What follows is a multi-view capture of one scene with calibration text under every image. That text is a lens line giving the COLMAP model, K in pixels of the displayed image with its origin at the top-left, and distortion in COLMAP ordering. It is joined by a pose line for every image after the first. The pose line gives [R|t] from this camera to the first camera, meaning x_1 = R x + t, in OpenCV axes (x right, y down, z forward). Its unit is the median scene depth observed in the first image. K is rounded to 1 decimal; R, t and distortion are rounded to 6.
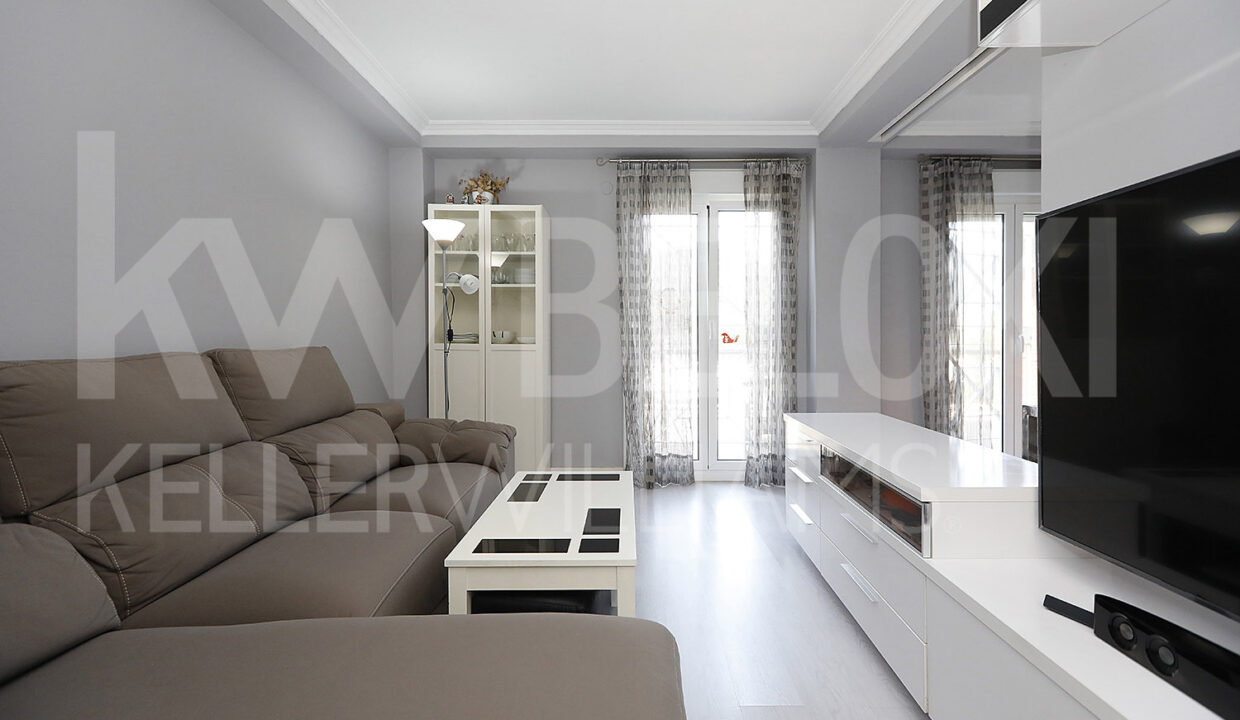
lens RADIAL K [[560.0, 0, 621.3], [0, 560.0, 357.9], [0, 0, 1]] dist [-0.002686, 0.000055]
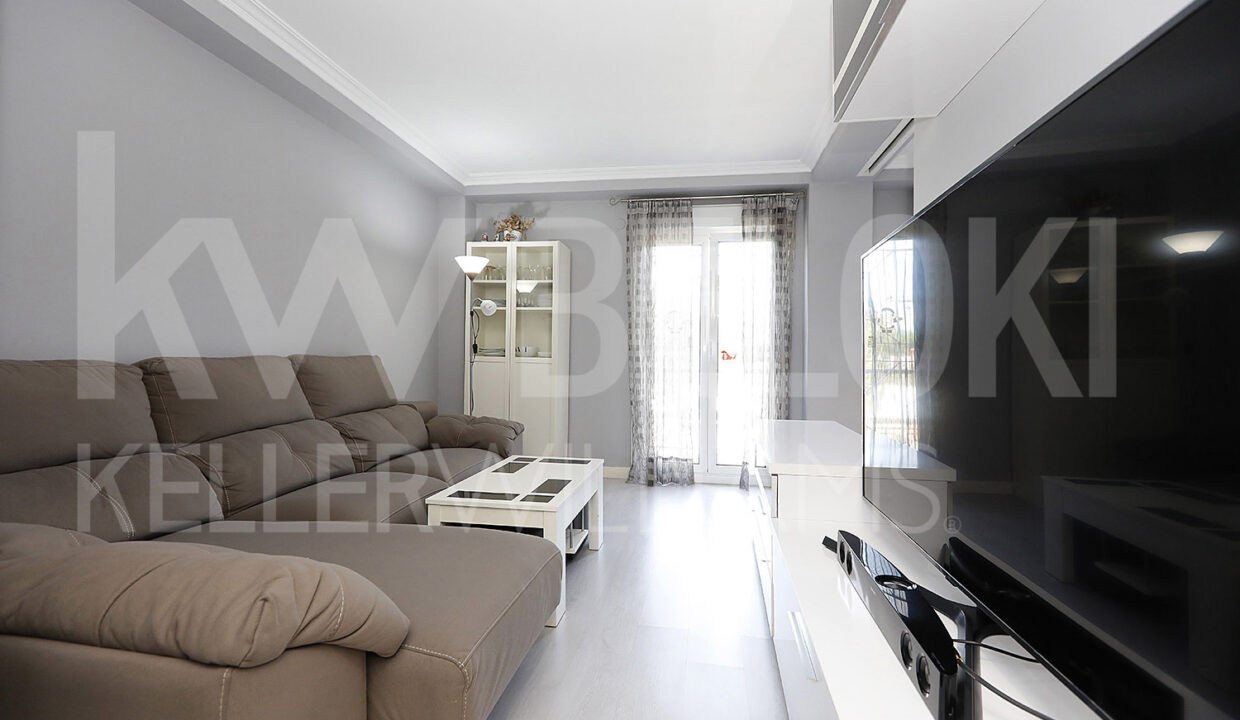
lens RADIAL K [[560.0, 0, 617.8], [0, 560.0, 370.0], [0, 0, 1]] dist [-0.002686, 0.000055]
pose [[0.989238, 0.014605, -0.145582, 0.149990], [-0.016950, 0.999746, -0.014877, 0.015536], [0.145328, 0.017185, 0.989234, -0.144691]]
